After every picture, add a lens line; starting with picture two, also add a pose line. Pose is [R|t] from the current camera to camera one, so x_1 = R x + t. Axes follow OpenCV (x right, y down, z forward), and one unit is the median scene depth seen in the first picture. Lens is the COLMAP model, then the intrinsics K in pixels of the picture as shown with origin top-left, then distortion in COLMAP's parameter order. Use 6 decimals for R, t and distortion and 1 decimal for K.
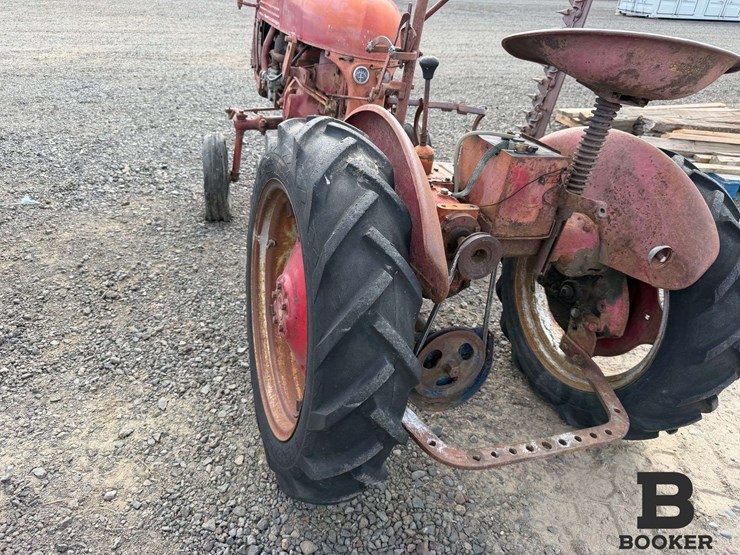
lens RADIAL K [[526.9, 0, 377.1], [0, 526.9, 276.6], [0, 0, 1]] dist [0.055372, -0.086431]
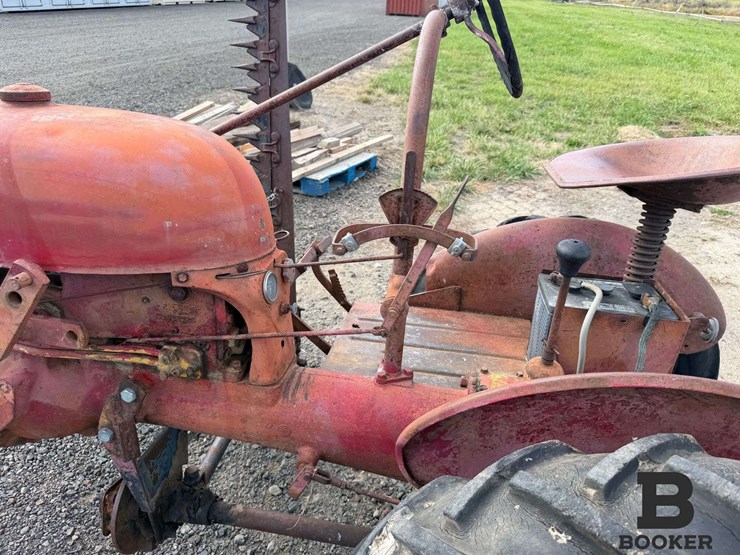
lens RADIAL K [[524.9, 0, 370.0], [0, 524.9, 277.5], [0, 0, 1]] dist [0.083259, -0.129544]
pose [[0.504728, -0.452572, 0.735138, -0.387355], [0.434182, 0.869104, 0.236947, -0.520401], [-0.746147, 0.199590, 0.635160, 0.683183]]
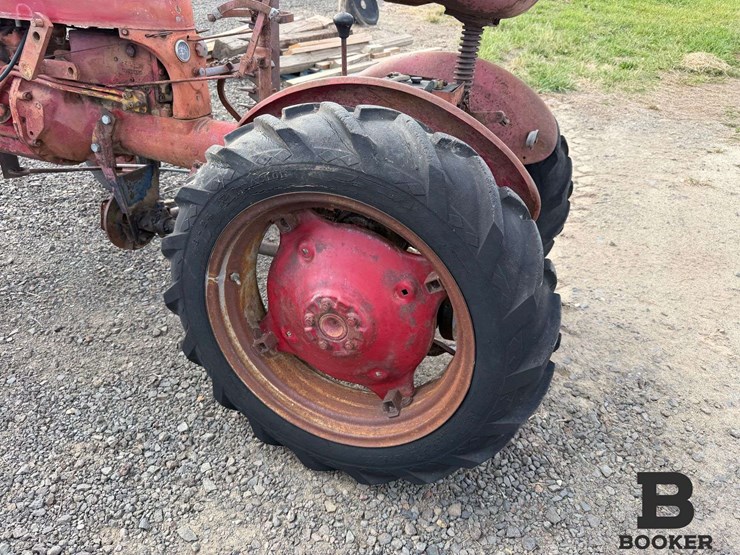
lens RADIAL K [[521.9, 0, 370.0], [0, 521.9, 277.5], [0, 0, 1]] dist [0.082994, -0.115314]
pose [[0.656301, -0.465231, 0.593993, -0.543524], [0.390867, 0.883036, 0.259750, -0.192430], [-0.645362, 0.061698, 0.761381, 0.246165]]
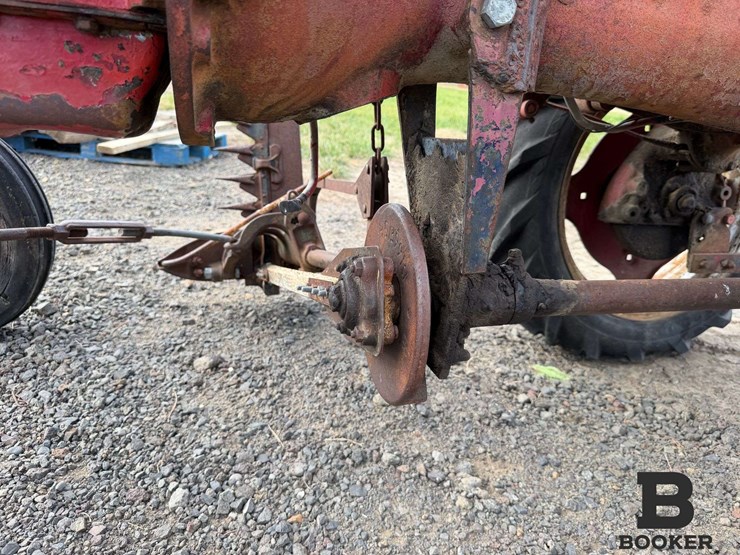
lens RADIAL K [[521.9, 0, 370.0], [0, 521.9, 277.5], [0, 0, 1]] dist [0.082994, -0.115314]
pose [[0.121127, -0.418989, 0.899876, -0.468176], [0.412554, 0.845794, 0.338277, -0.375327], [-0.902844, 0.330273, 0.275304, 1.329712]]
